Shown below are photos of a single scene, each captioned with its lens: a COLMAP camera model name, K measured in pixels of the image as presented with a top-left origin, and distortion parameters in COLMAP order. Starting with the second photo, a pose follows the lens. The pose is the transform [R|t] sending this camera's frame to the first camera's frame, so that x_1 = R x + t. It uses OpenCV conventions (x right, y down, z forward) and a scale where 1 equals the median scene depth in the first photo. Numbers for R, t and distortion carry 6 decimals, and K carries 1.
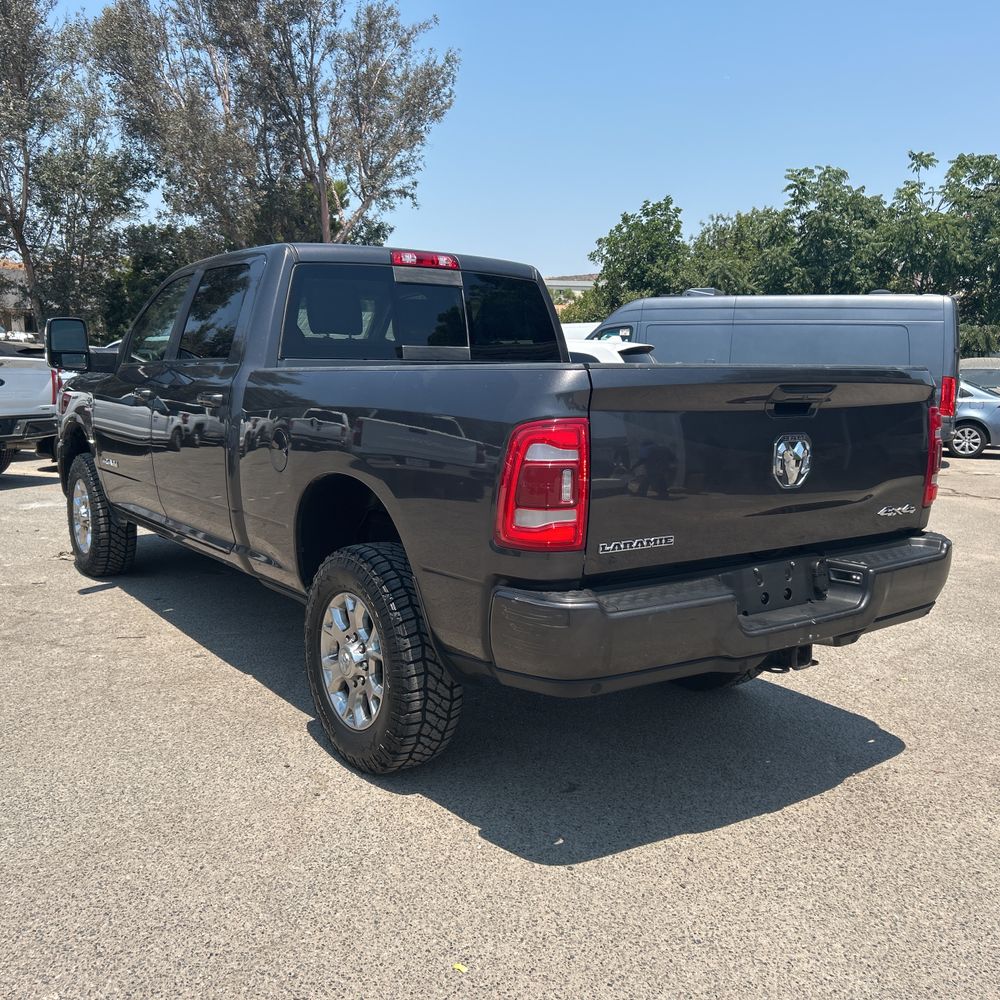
lens RADIAL K [[1021.2, 0, 503.7], [0, 1021.2, 521.4], [0, 0, 1]] dist [0.019372, 0.021211]
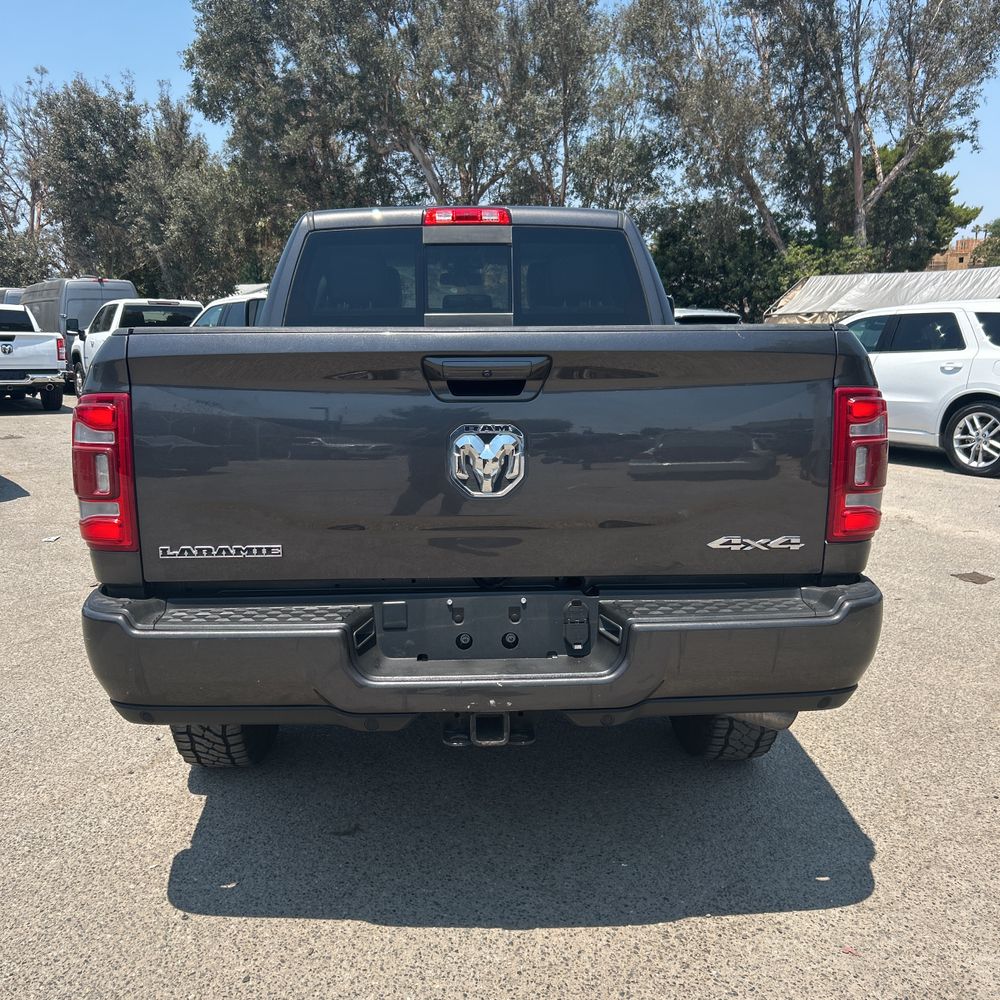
lens RADIAL K [[1018.3, 0, 474.4], [0, 1018.3, 524.2], [0, 0, 1]] dist [0.025965, -0.013446]
pose [[0.827126, 0.085386, -0.555492, 0.603365], [-0.069964, 0.996347, 0.048974, -0.042901], [0.557644, -0.001643, 0.830078, 0.354278]]
